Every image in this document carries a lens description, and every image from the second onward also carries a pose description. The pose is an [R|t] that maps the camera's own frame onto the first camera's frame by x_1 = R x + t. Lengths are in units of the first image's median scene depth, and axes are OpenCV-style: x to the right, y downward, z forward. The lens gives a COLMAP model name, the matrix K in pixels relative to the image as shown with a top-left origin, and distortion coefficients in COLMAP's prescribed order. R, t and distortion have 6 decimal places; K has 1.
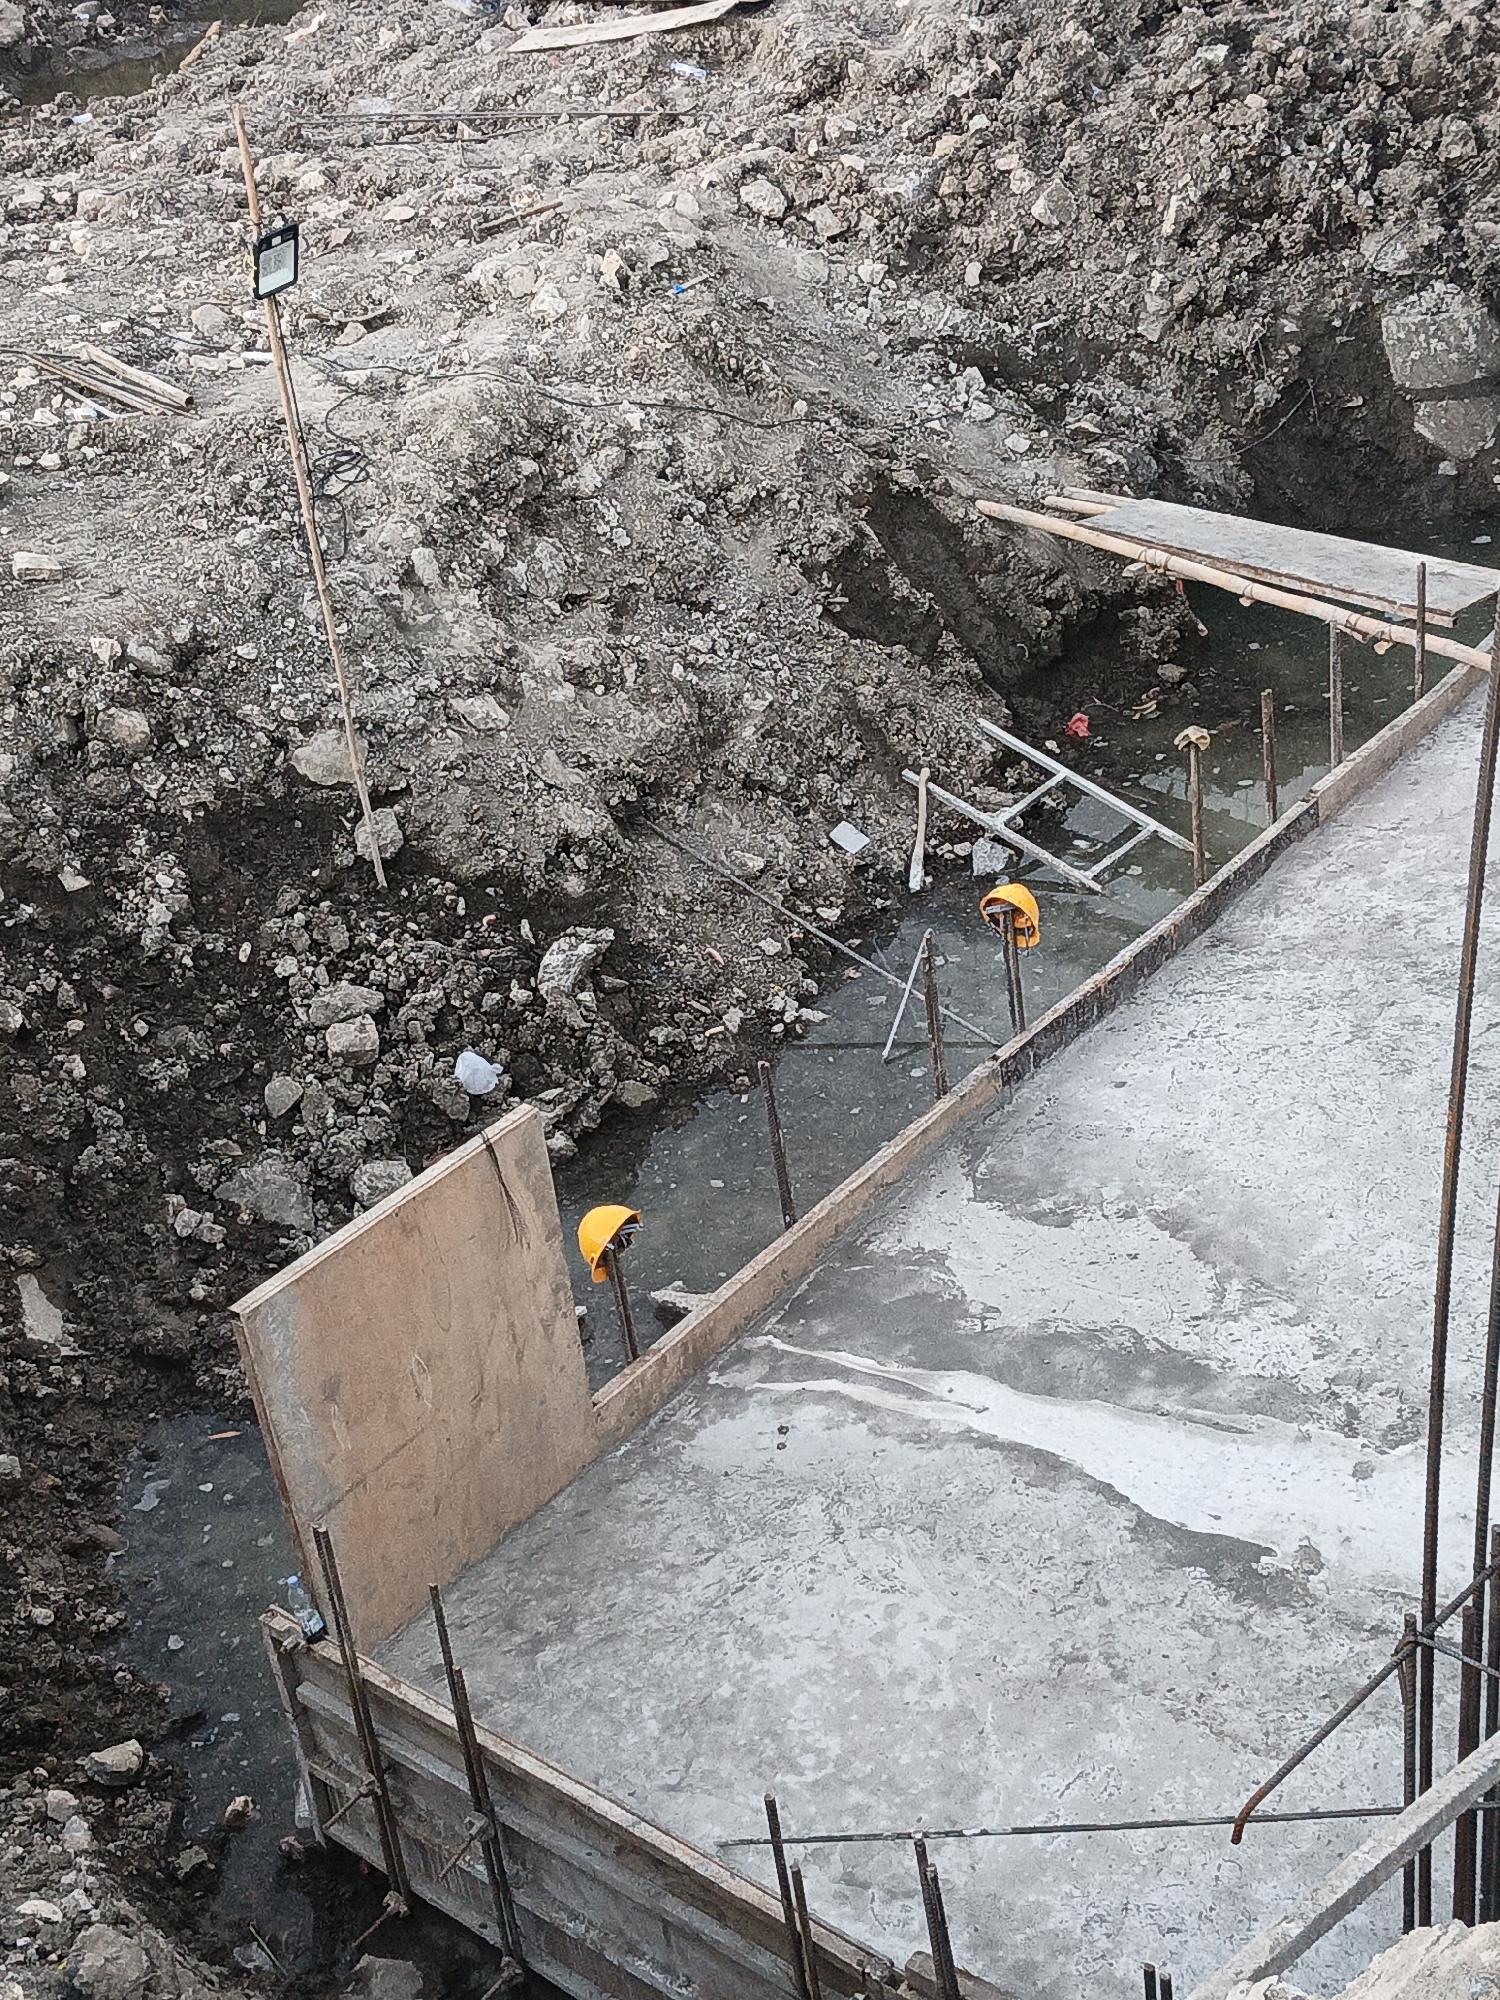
lens RADIAL K [[2758.9, 0, 750.0], [0, 2758.9, 1000.0], [0, 0, 1]] dist [0.063732, -0.037403]
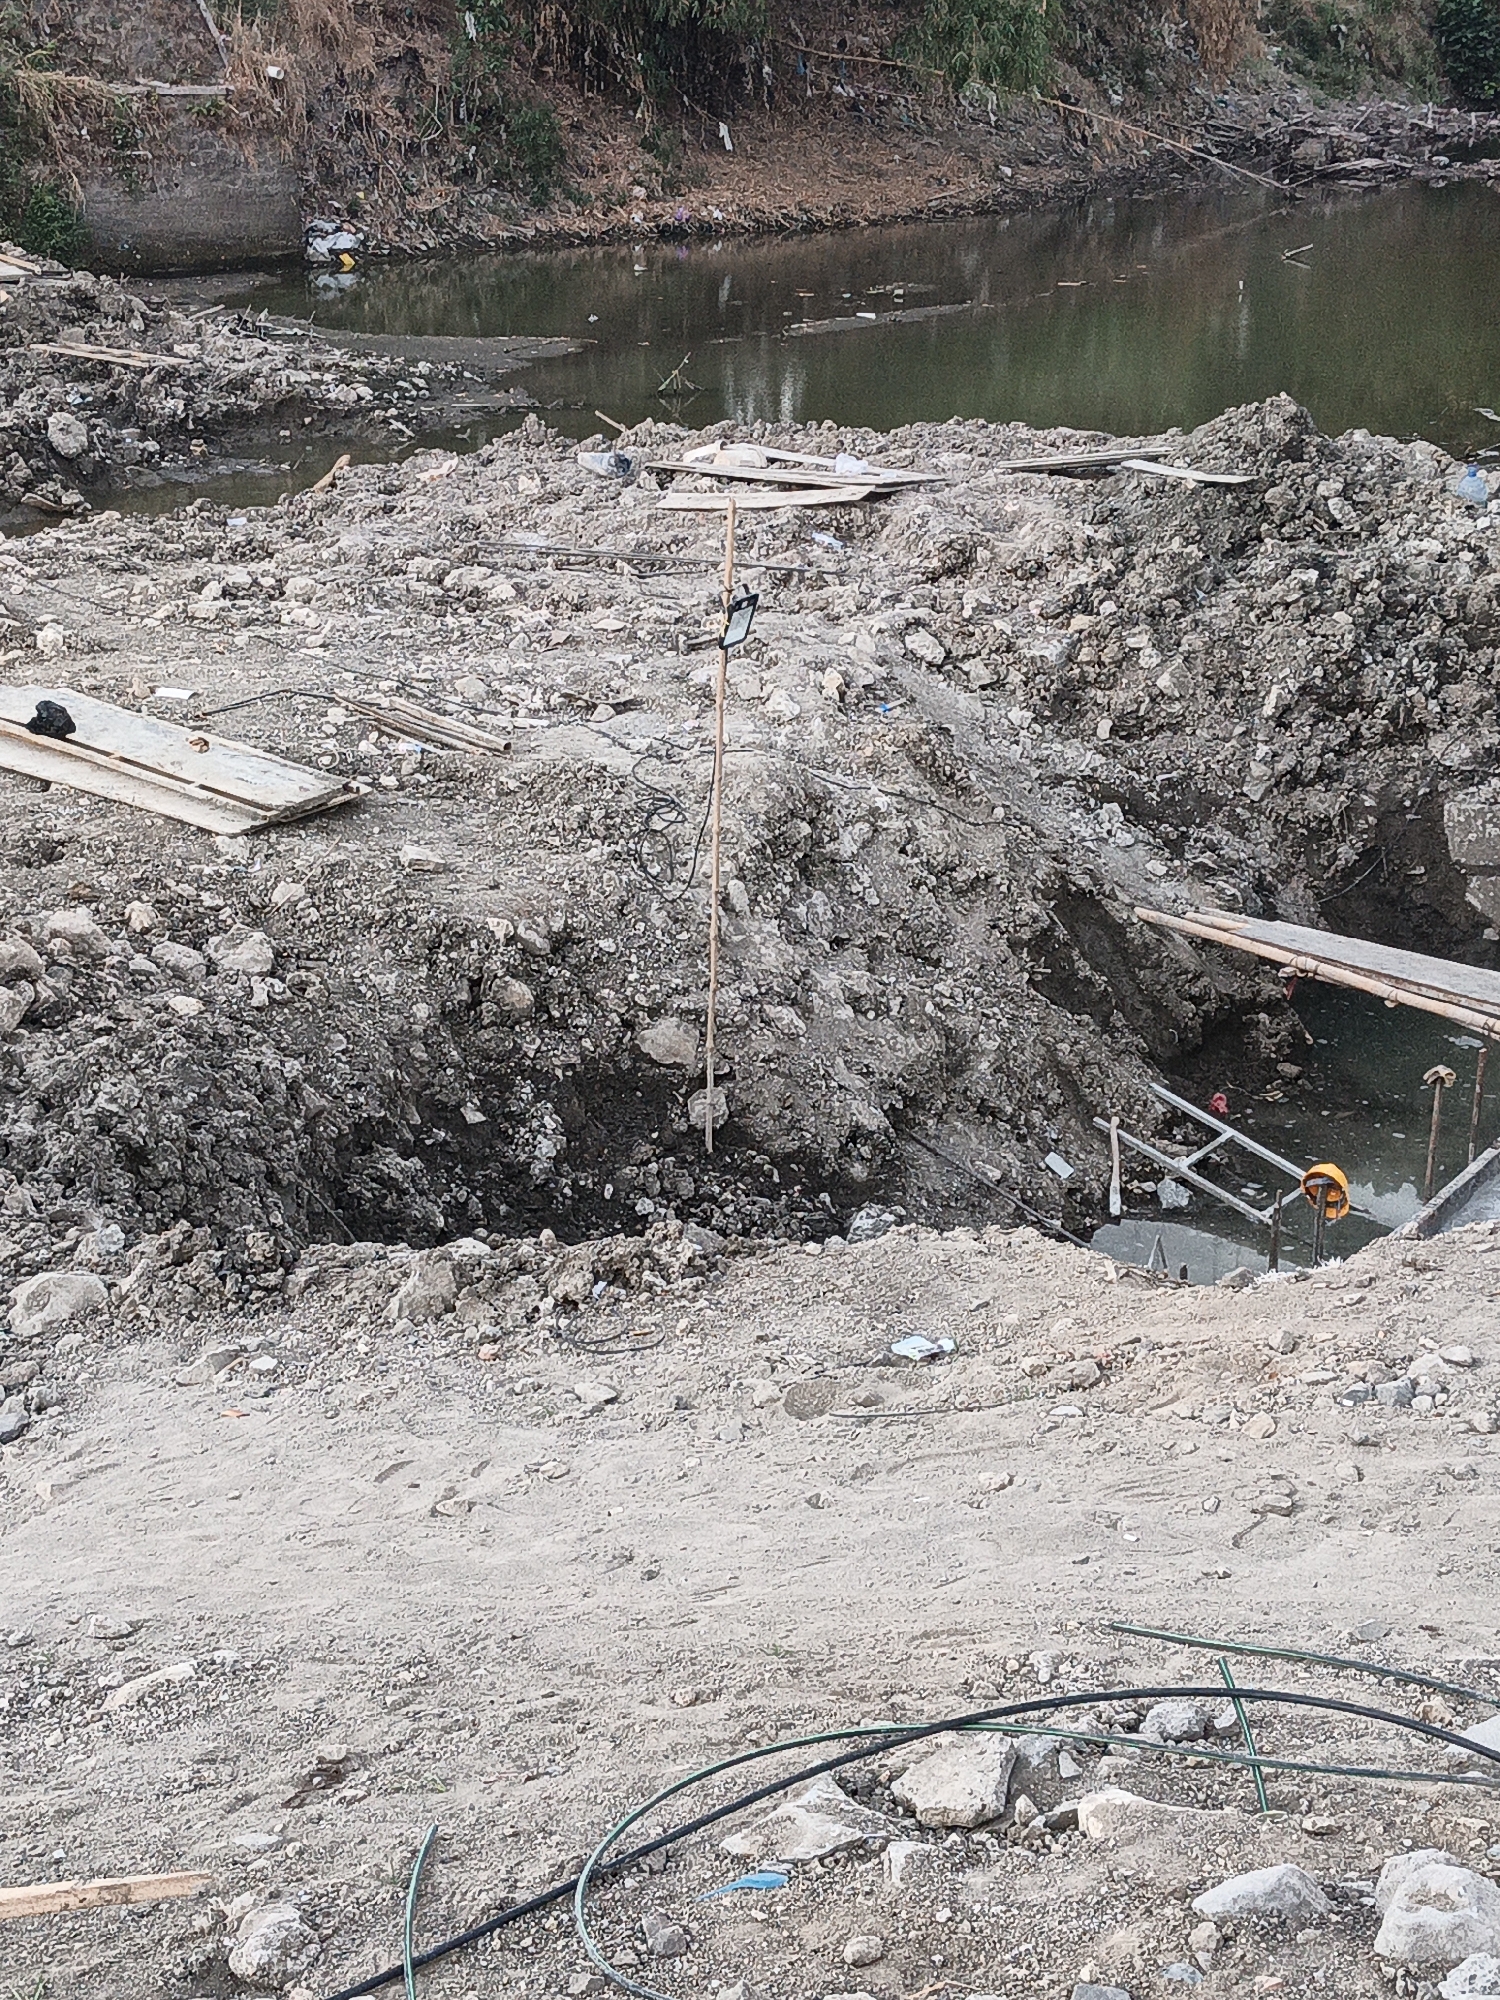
lens RADIAL K [[2913.8, 0, 750.0], [0, 2913.8, 1000.0], [0, 0, 1]] dist [0.072591, -0.039669]
pose [[0.988156, 0.101474, 0.115116, -0.223430], [-0.078008, 0.978167, -0.192626, 0.110894], [-0.132149, 0.181364, 0.974497, -0.176645]]
